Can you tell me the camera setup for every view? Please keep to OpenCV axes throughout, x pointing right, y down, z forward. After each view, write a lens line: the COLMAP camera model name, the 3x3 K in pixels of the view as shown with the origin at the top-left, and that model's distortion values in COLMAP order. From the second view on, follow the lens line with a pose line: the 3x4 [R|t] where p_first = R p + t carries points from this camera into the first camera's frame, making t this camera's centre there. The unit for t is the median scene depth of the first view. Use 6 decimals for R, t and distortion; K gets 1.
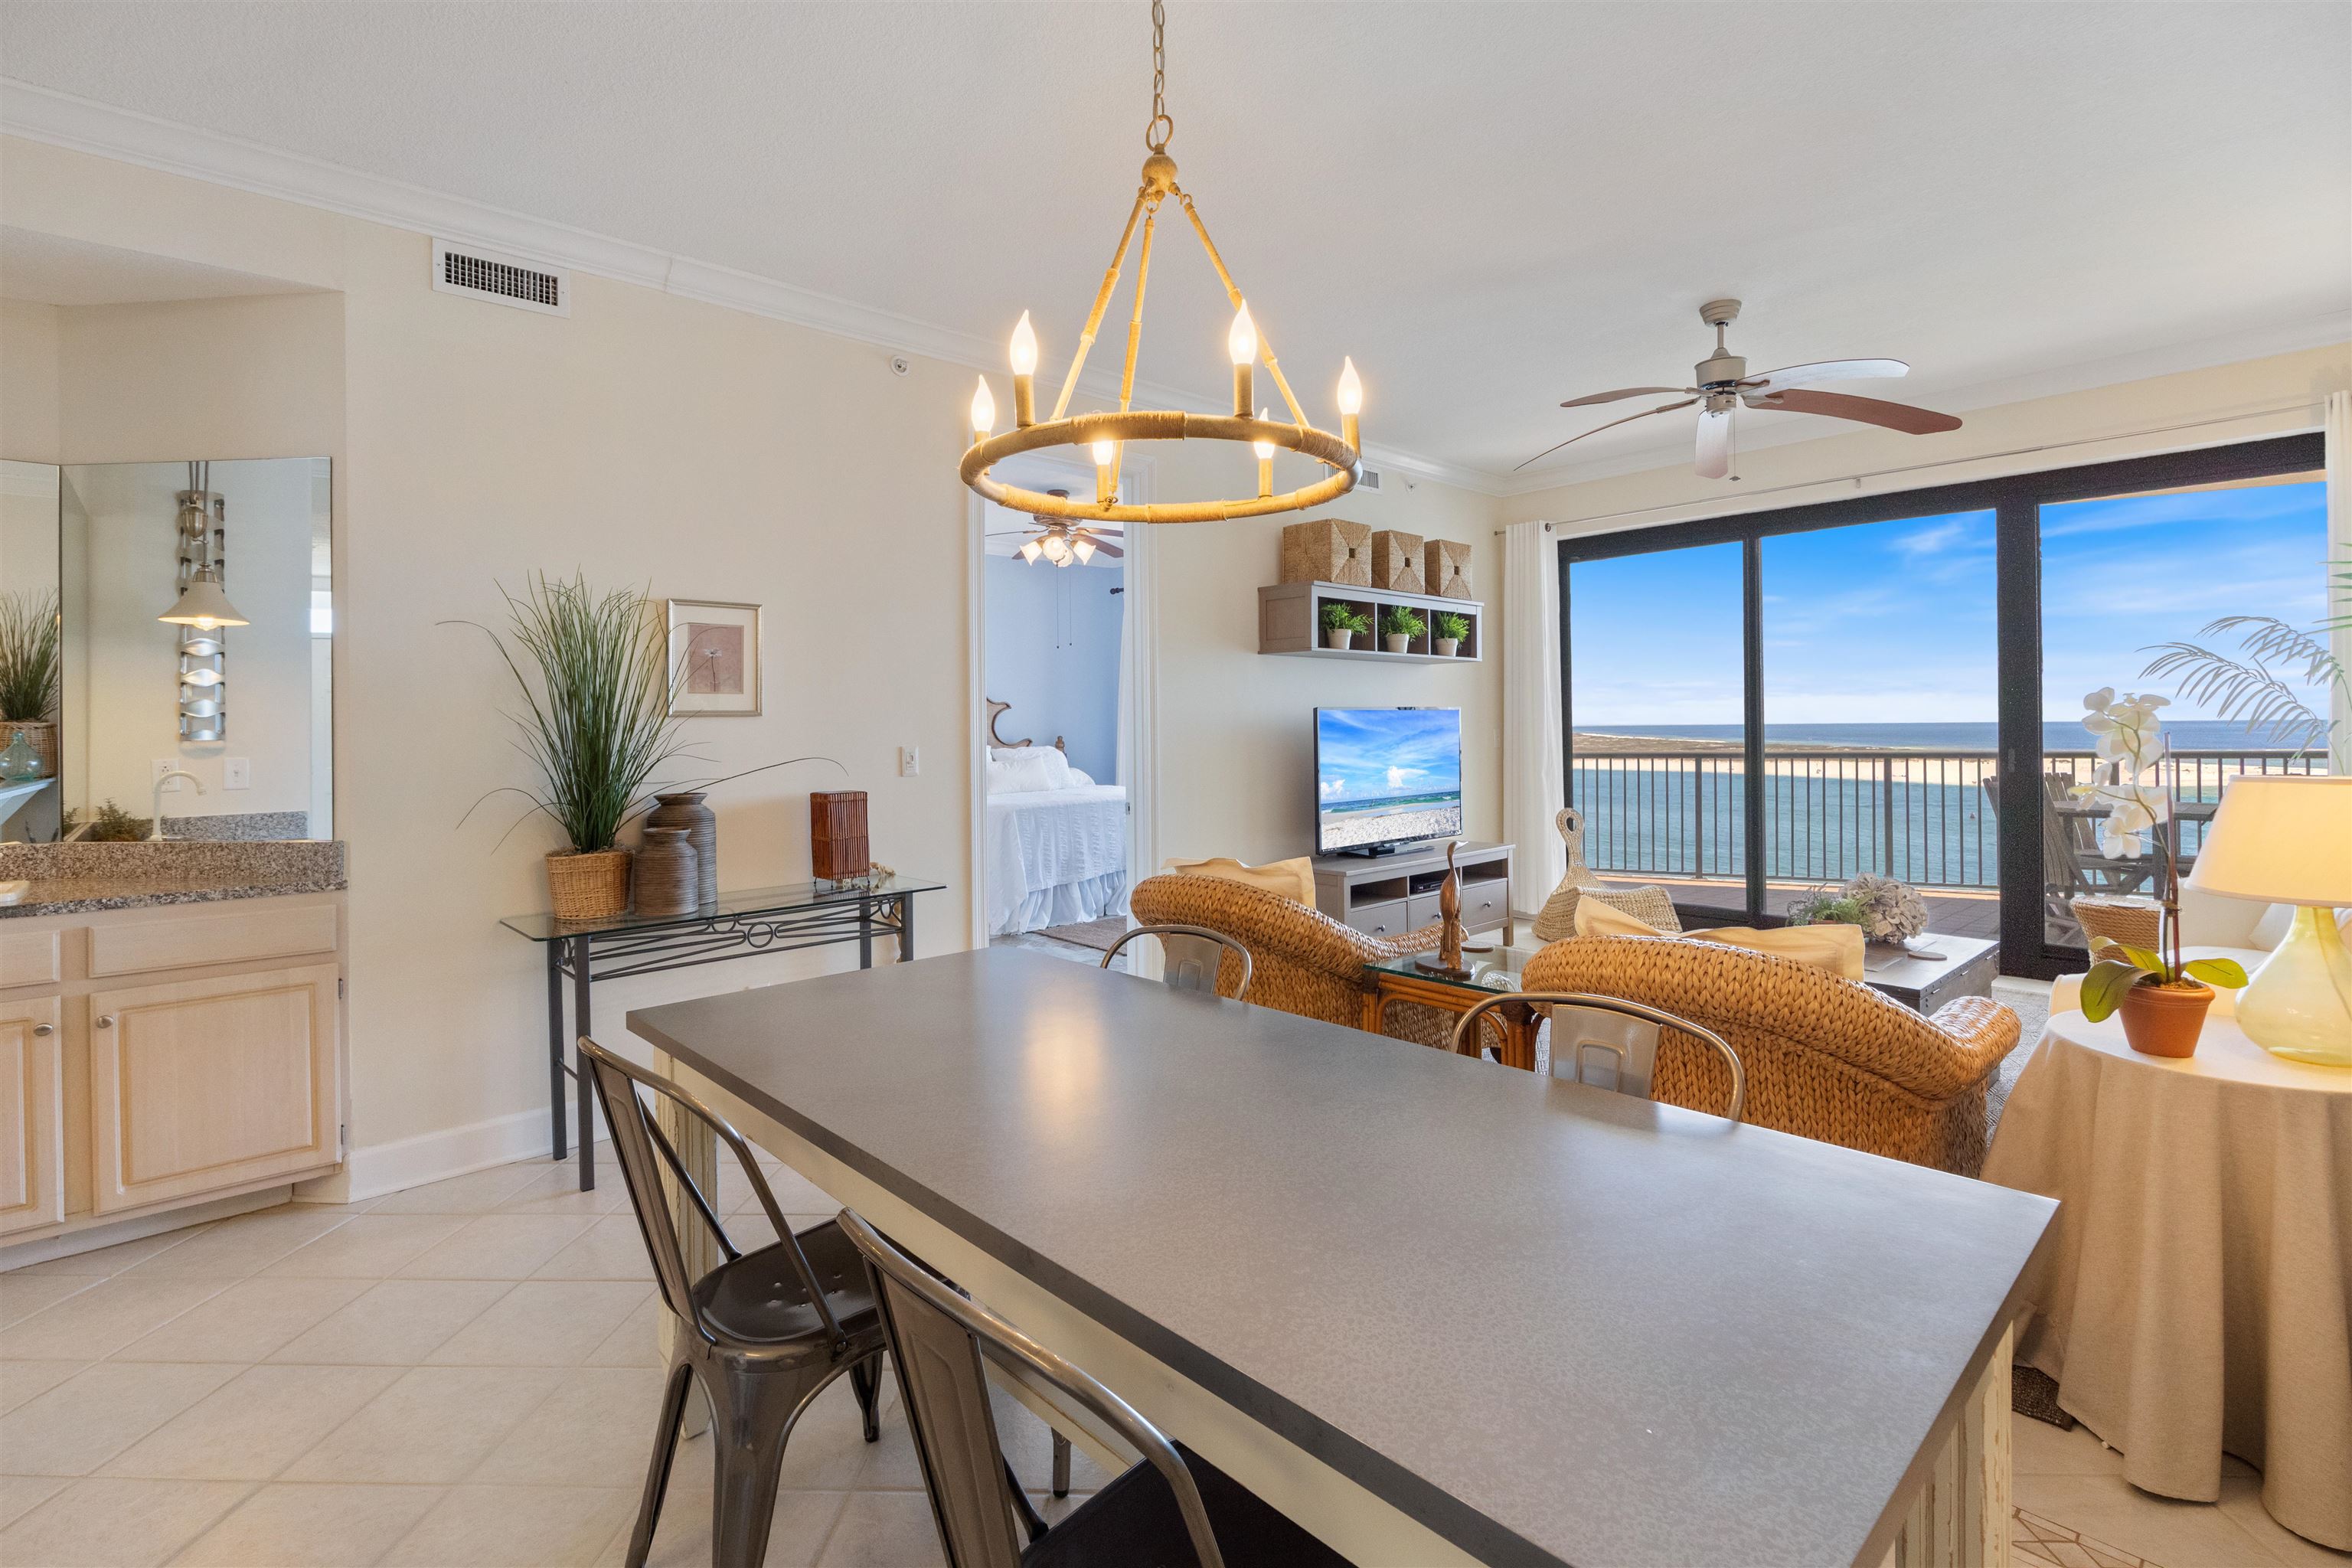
lens RADIAL K [[1089.8, 0, 1176.4], [0, 1089.8, 759.3], [0, 0, 1]] dist [-0.000022, 0.000039]
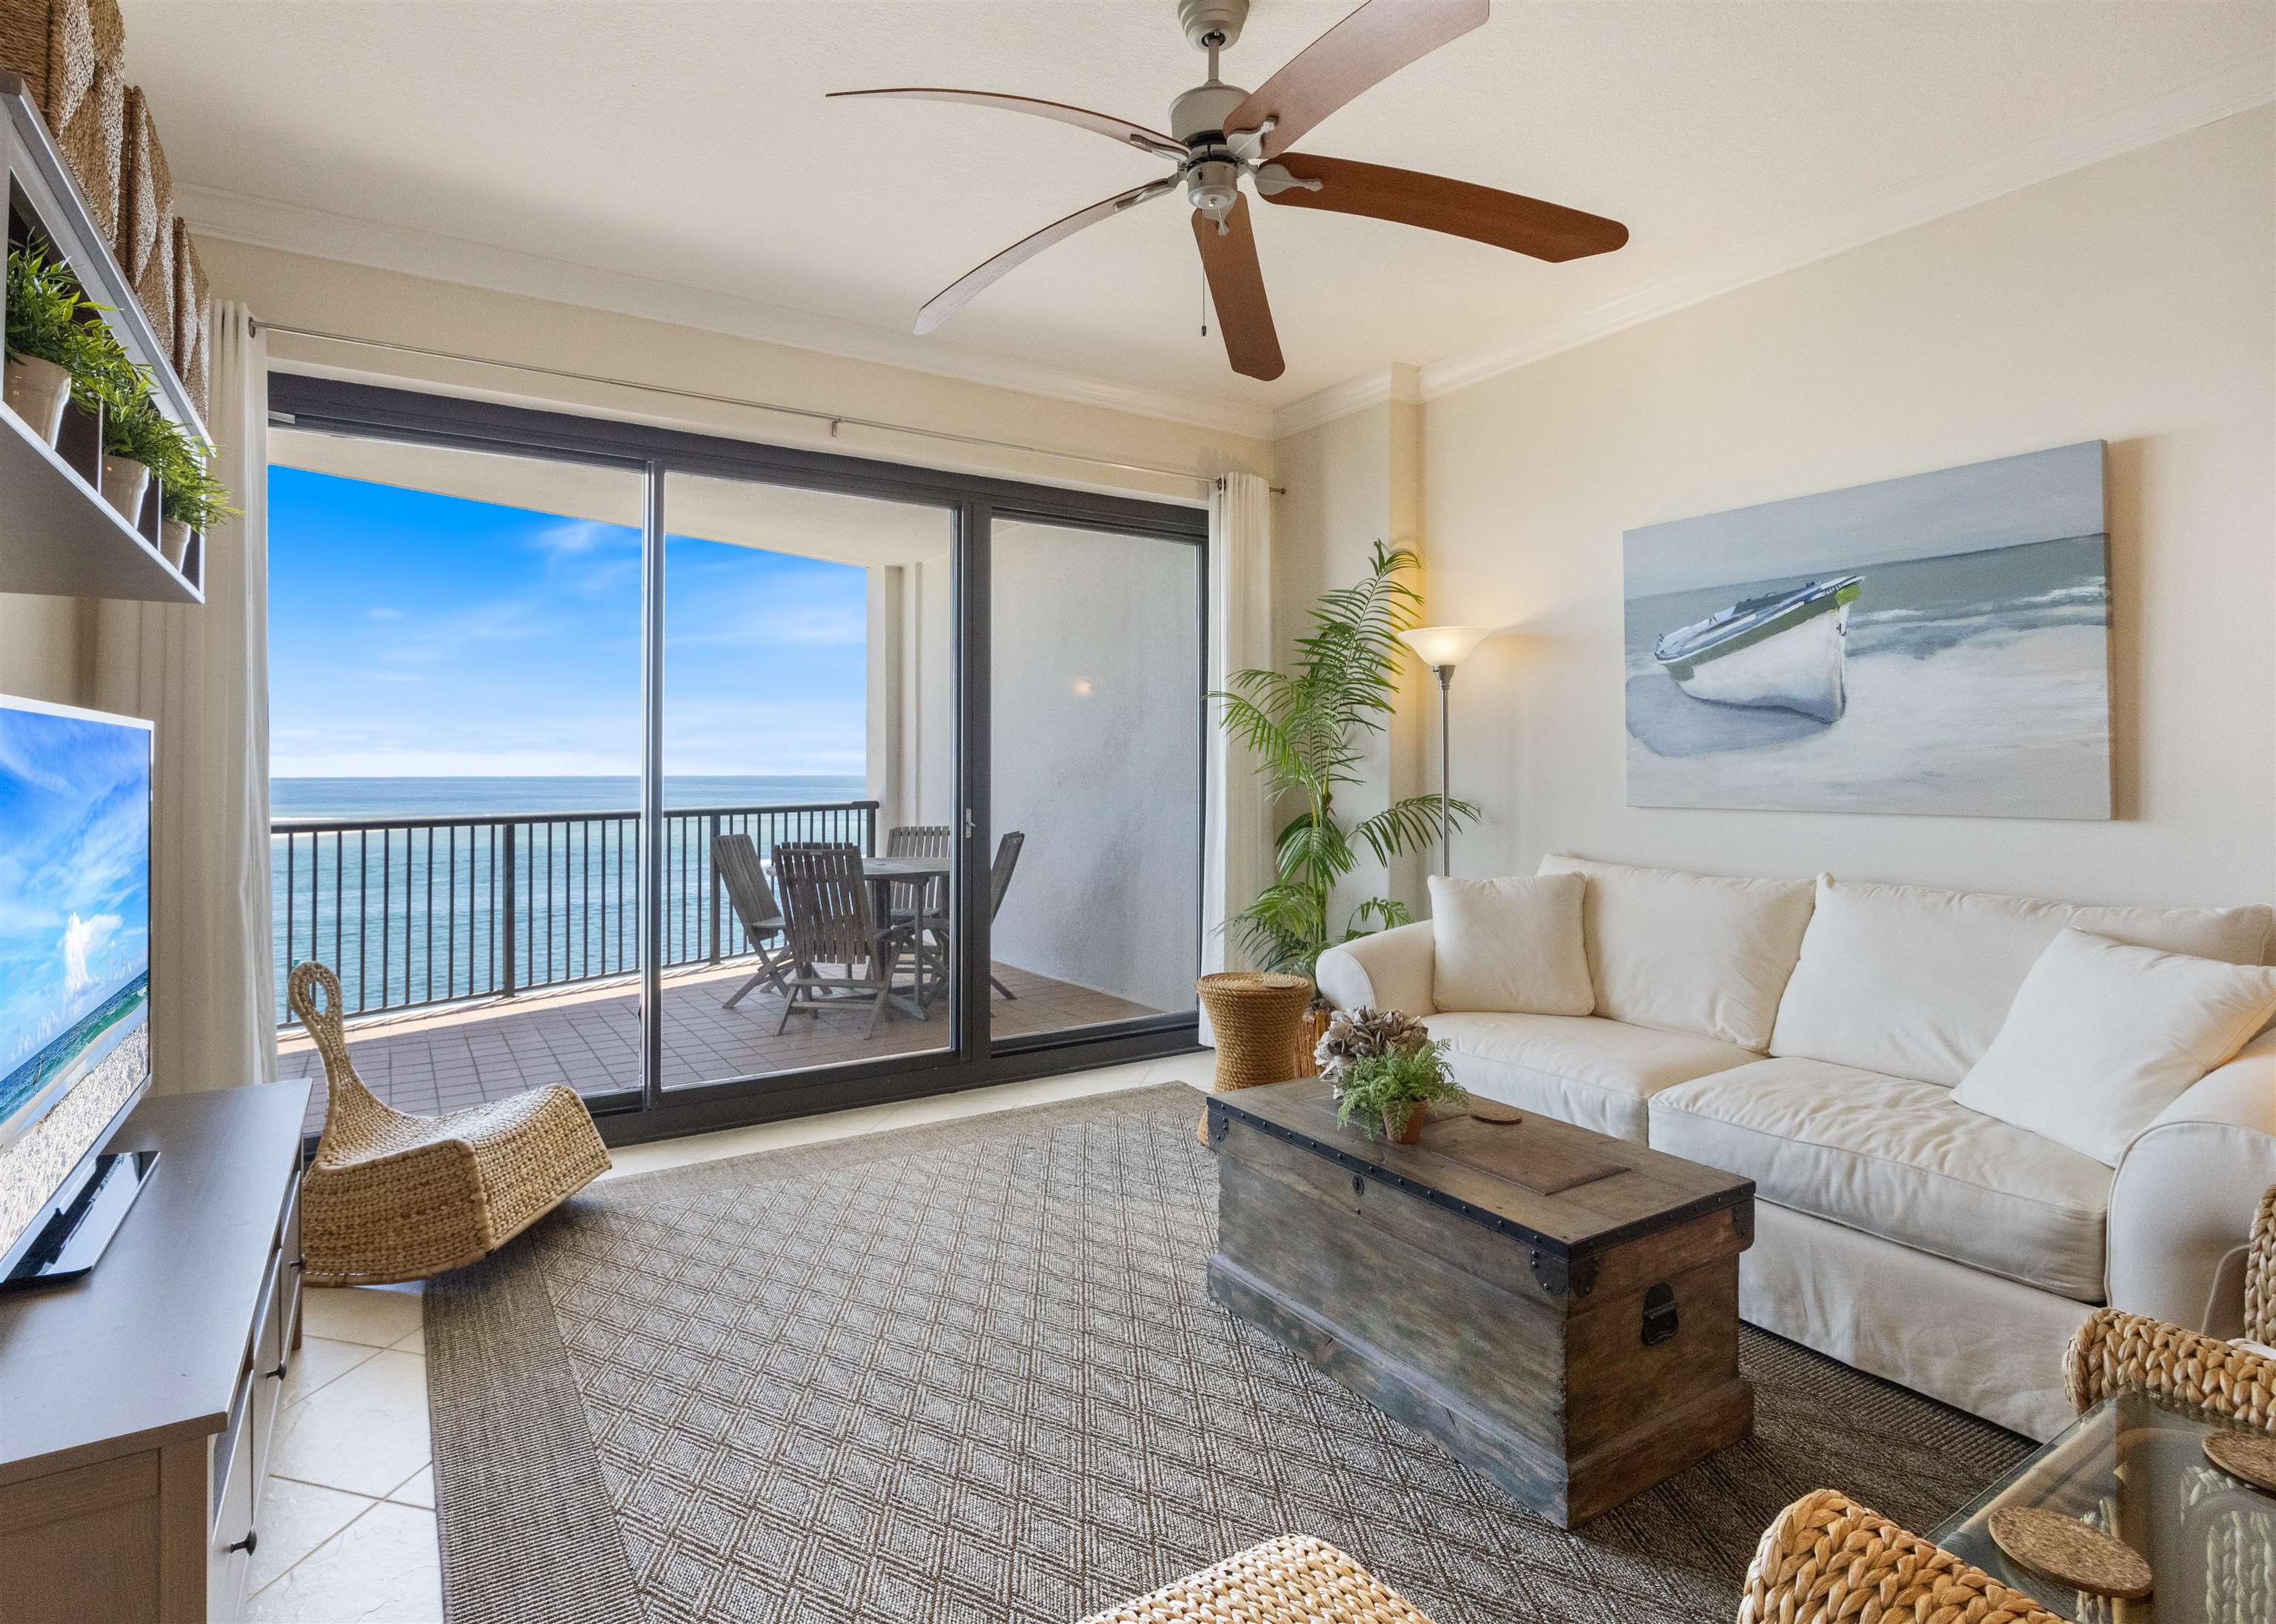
lens RADIAL K [[1135.0, 0, 1061.4], [0, 1135.0, 755.5], [0, 0, 1]] dist [-0.005314, 0.000369]
pose [[0.210170, 0.027057, 0.977290, -0.035735], [0.023878, 0.999177, -0.032798, -0.019612], [-0.977373, 0.030229, 0.209351, 0.682254]]
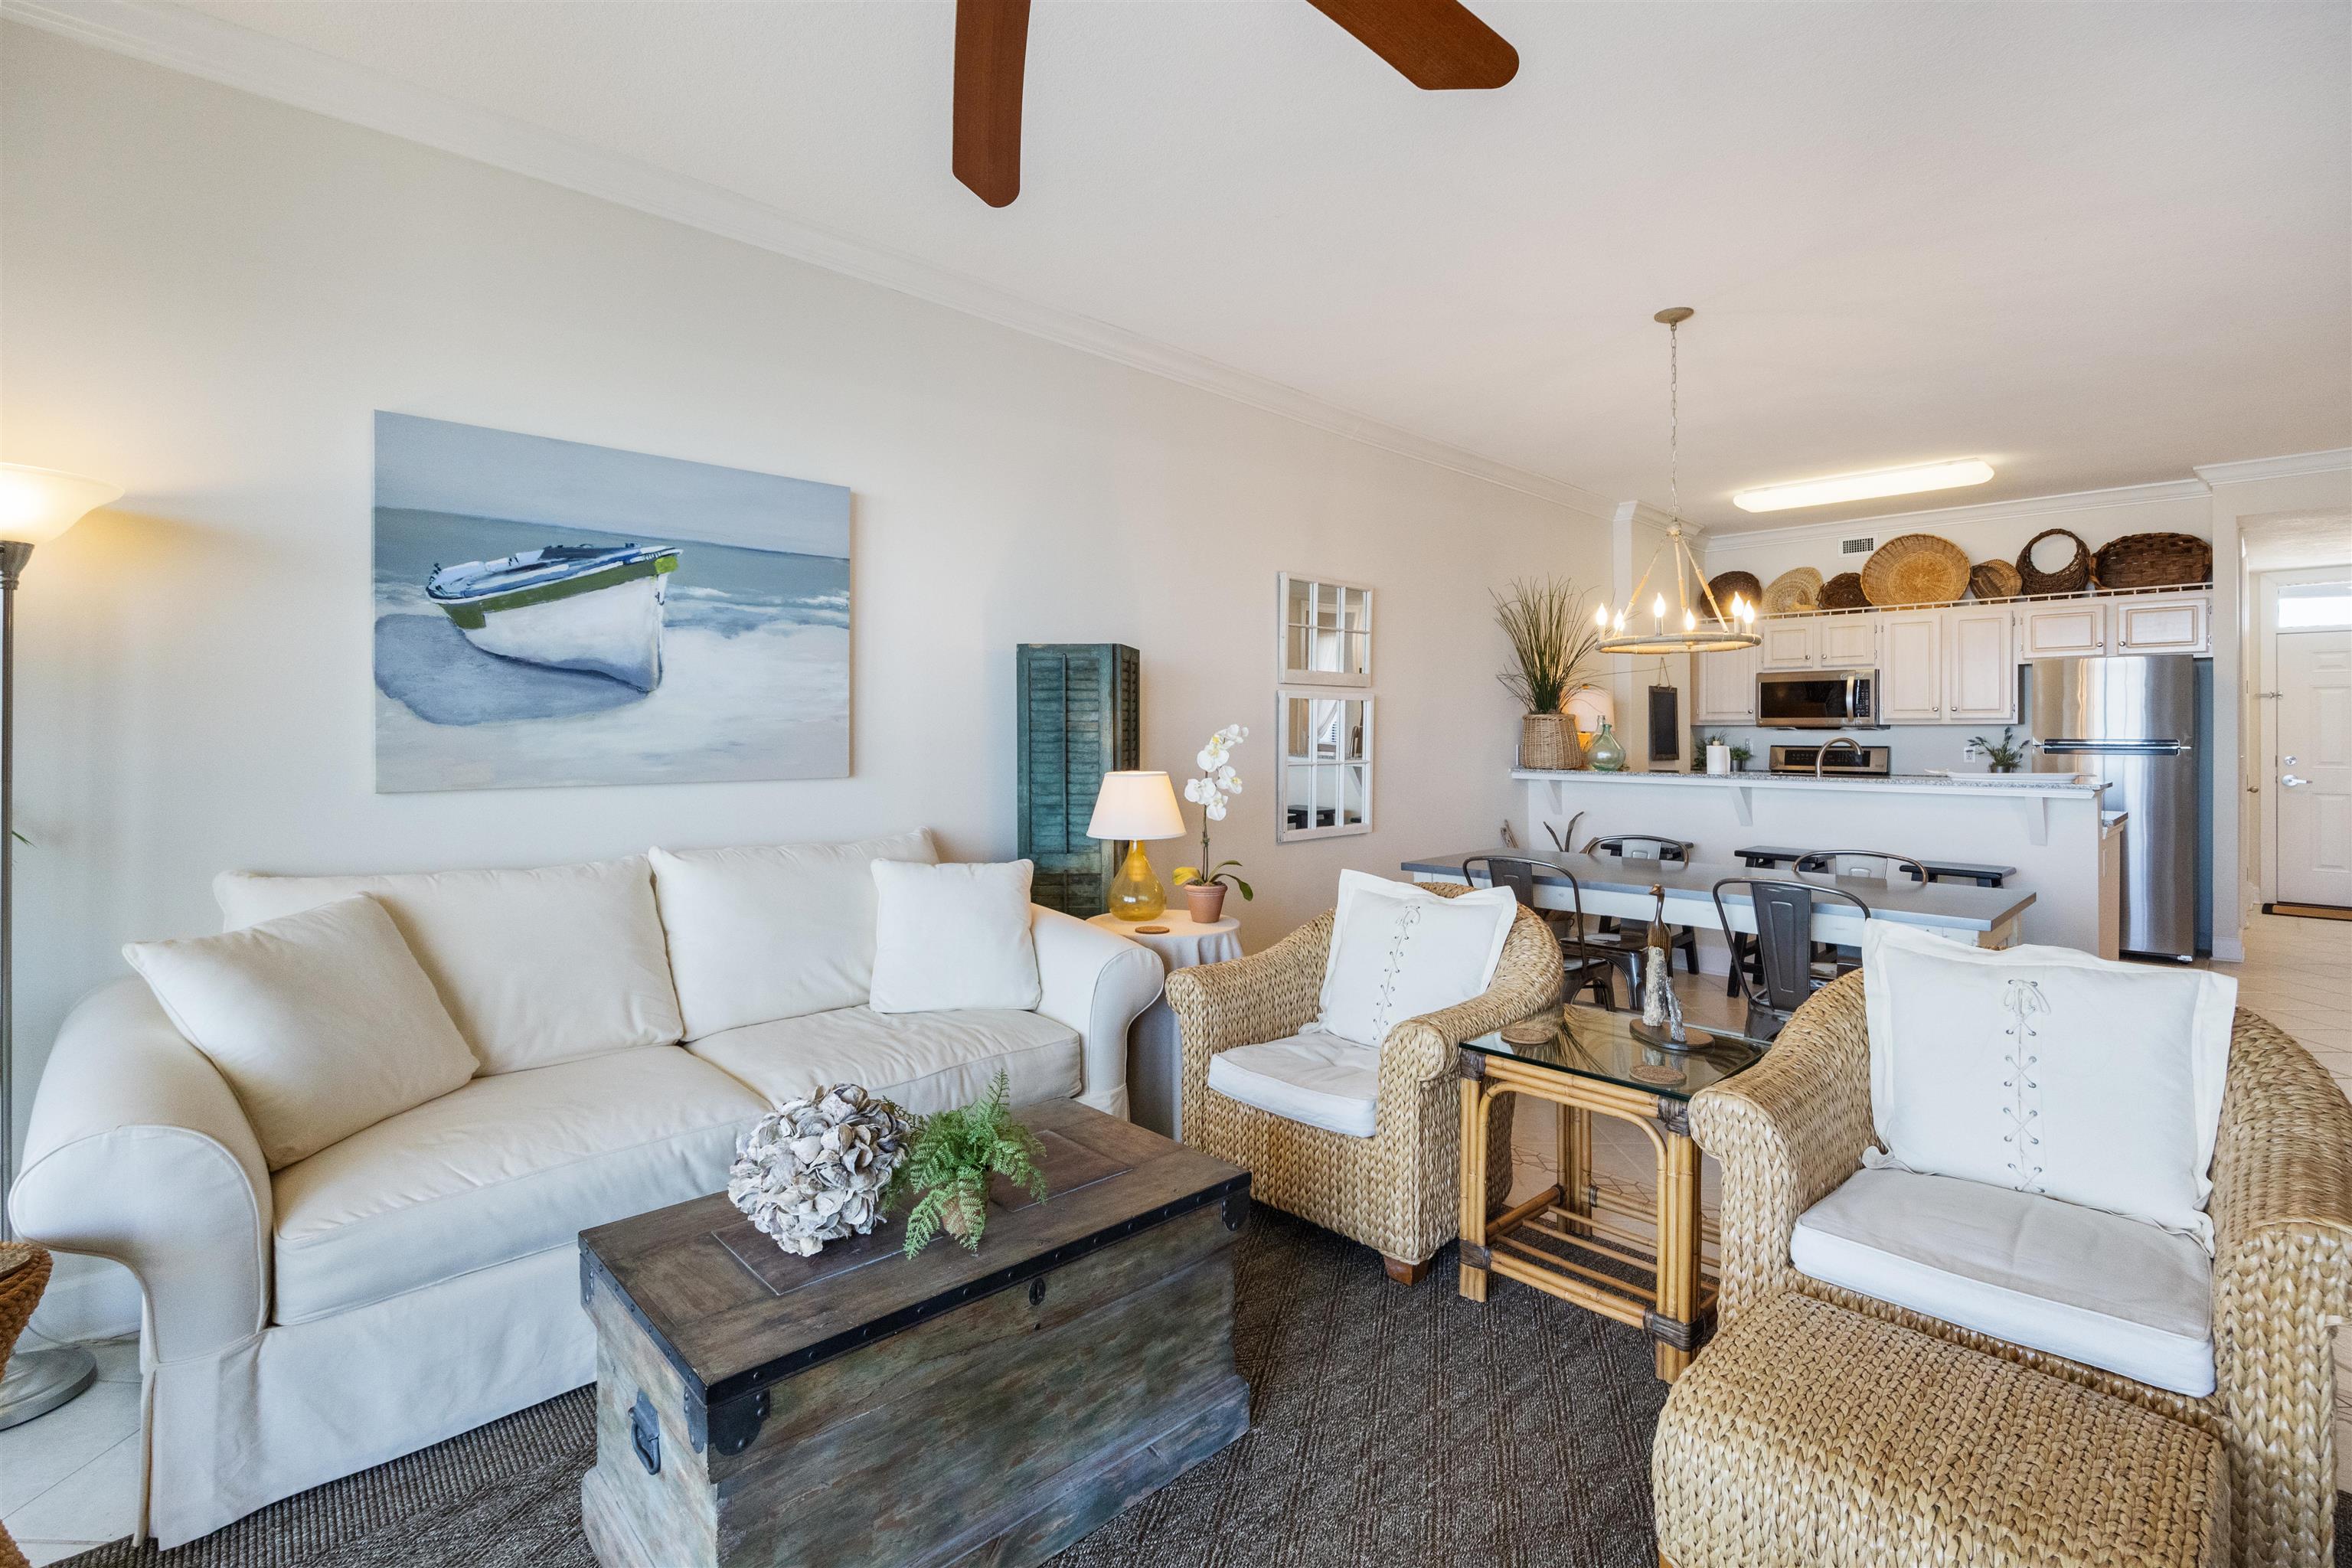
lens RADIAL K [[1089.3, 0, 1173.1], [0, 1089.3, 736.0], [0, 0, 1]] dist [-0.001489, -0.000174]
pose [[-0.999837, 0.016316, -0.007749, 0.333016], [0.016065, 0.999375, 0.031483, -0.036038], [0.008258, 0.031354, -0.999474, 0.947861]]
